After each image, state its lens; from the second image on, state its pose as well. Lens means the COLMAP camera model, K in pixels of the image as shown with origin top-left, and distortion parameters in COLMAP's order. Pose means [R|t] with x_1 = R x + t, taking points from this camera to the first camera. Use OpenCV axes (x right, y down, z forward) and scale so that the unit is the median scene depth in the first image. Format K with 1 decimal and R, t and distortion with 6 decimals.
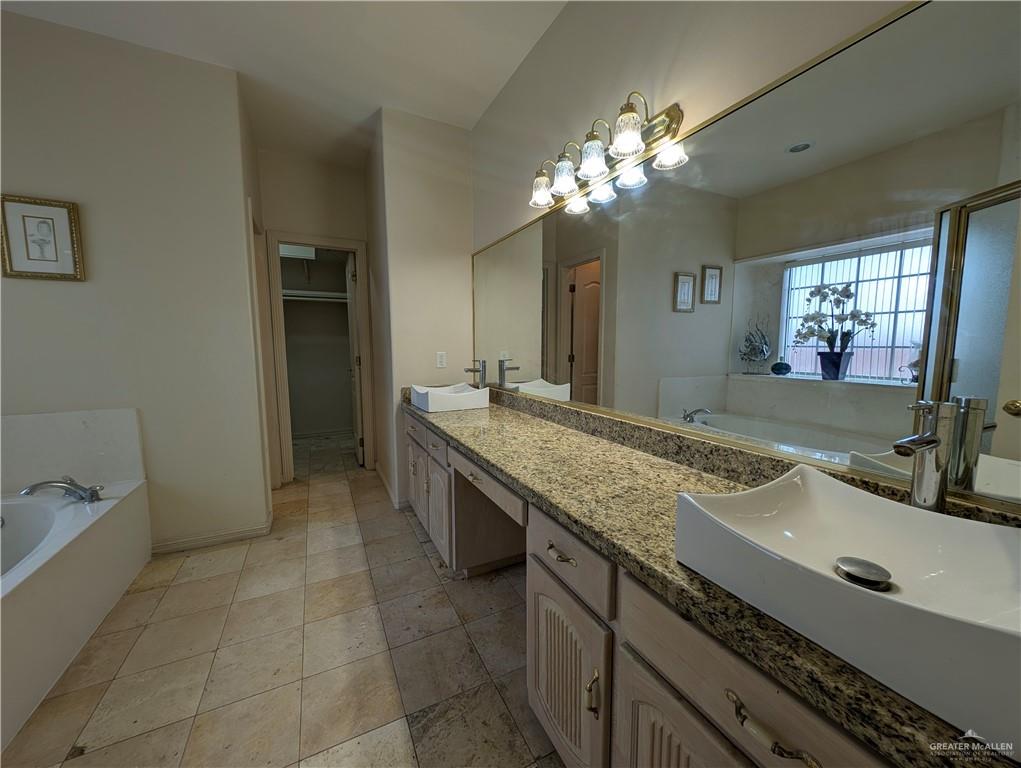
lens RADIAL K [[383.1, 0, 507.8], [0, 383.1, 382.1], [0, 0, 1]] dist [-0.002205, -0.000839]
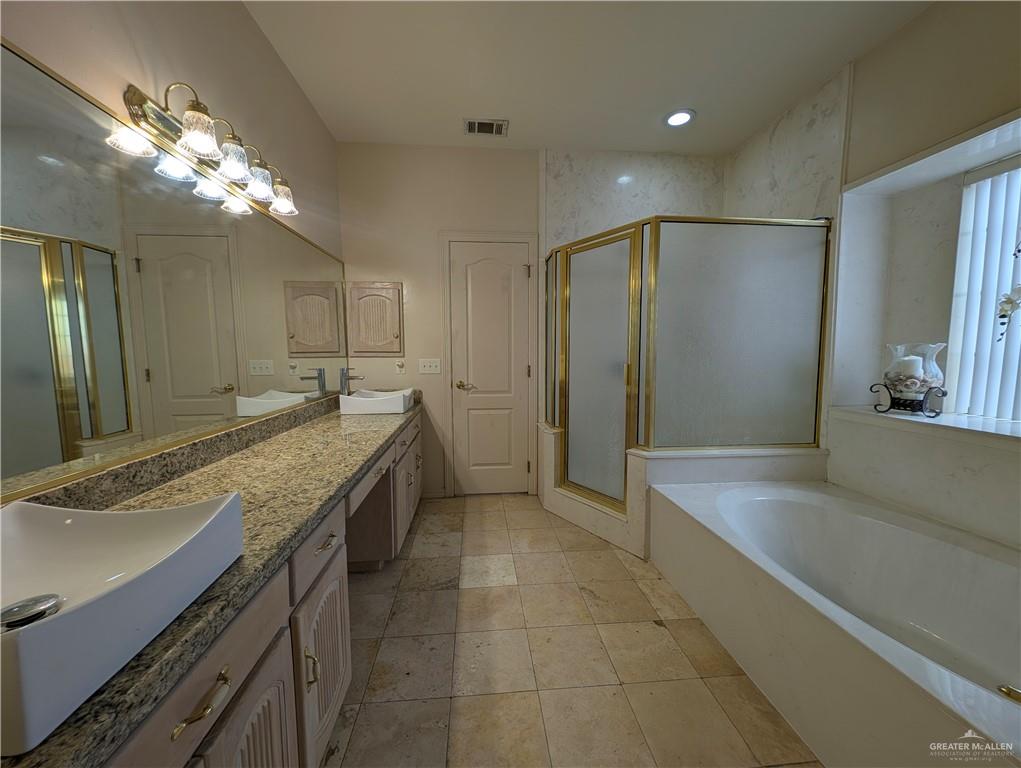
lens RADIAL K [[383.1, 0, 510.3], [0, 383.1, 384.4], [0, 0, 1]] dist [-0.002205, -0.000839]
pose [[-0.930262, -0.024245, 0.366094, -0.780947], [0.045031, 0.982725, 0.179509, -0.169578], [-0.364122, 0.183476, -0.913100, 1.689131]]
